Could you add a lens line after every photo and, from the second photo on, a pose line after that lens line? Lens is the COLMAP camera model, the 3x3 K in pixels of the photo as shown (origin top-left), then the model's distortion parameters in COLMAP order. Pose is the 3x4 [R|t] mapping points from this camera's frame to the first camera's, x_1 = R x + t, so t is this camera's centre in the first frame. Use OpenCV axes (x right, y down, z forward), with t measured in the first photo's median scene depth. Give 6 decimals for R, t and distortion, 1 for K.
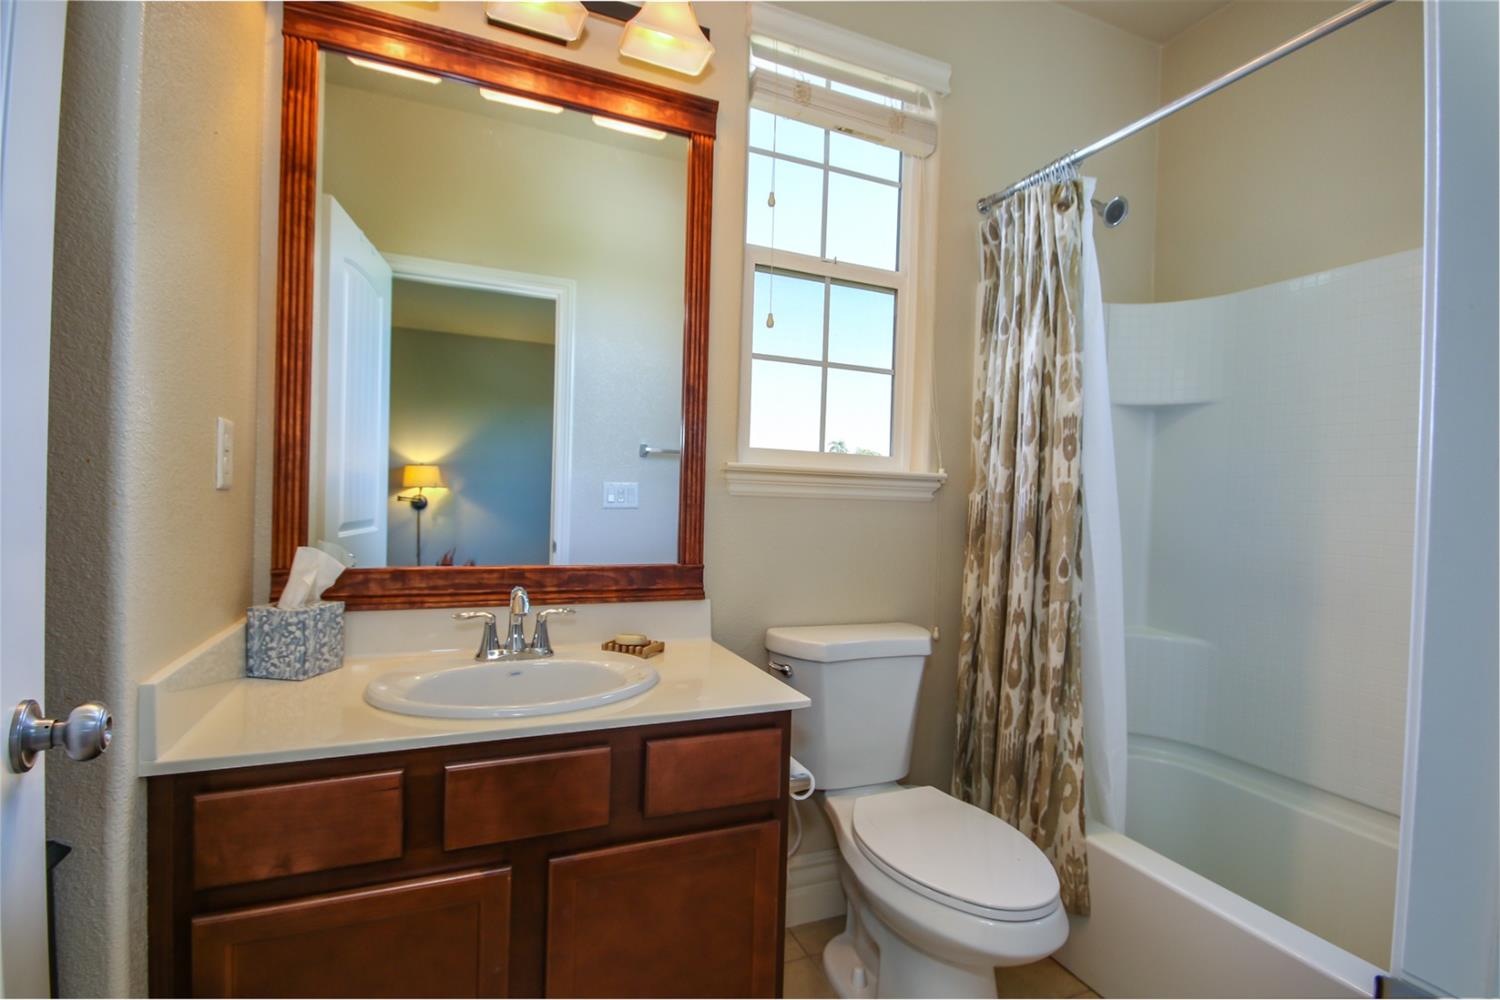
lens RADIAL K [[706.3, 0, 755.3], [0, 706.3, 507.3], [0, 0, 1]] dist [0.000884, -0.000355]
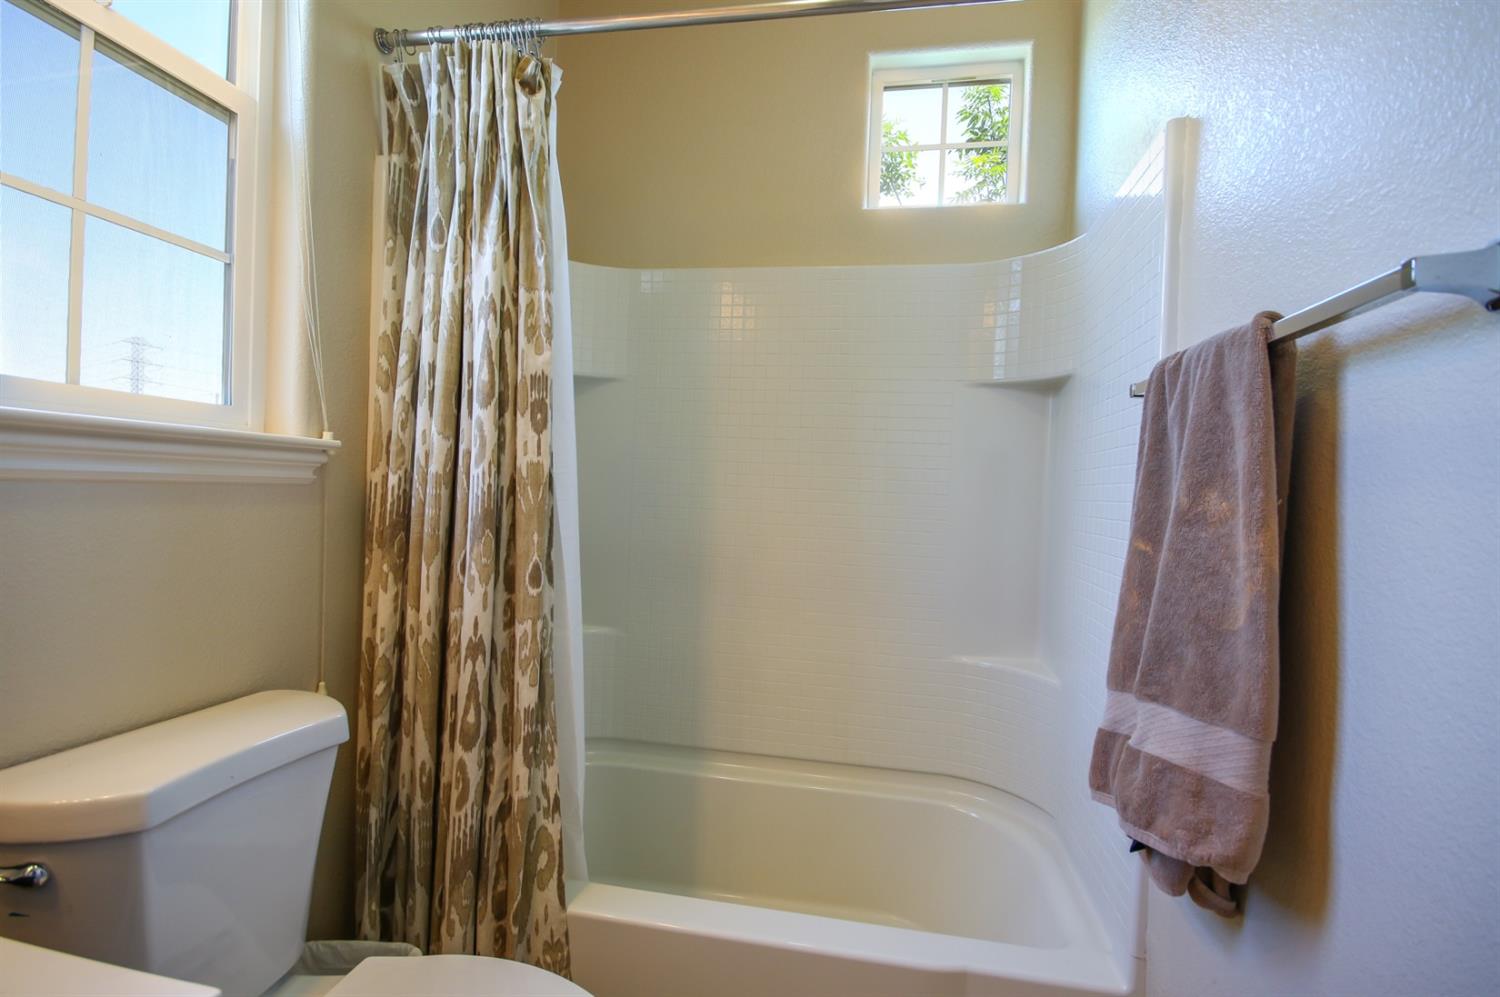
lens RADIAL K [[717.5, 0, 753.7], [0, 717.5, 506.4], [0, 0, 1]] dist [0.000742, -0.001454]
pose [[0.554488, -0.029856, 0.831656, -0.069885], [-0.009849, 0.999051, 0.042432, -0.022178], [-0.832133, -0.031719, 0.553668, 0.371543]]
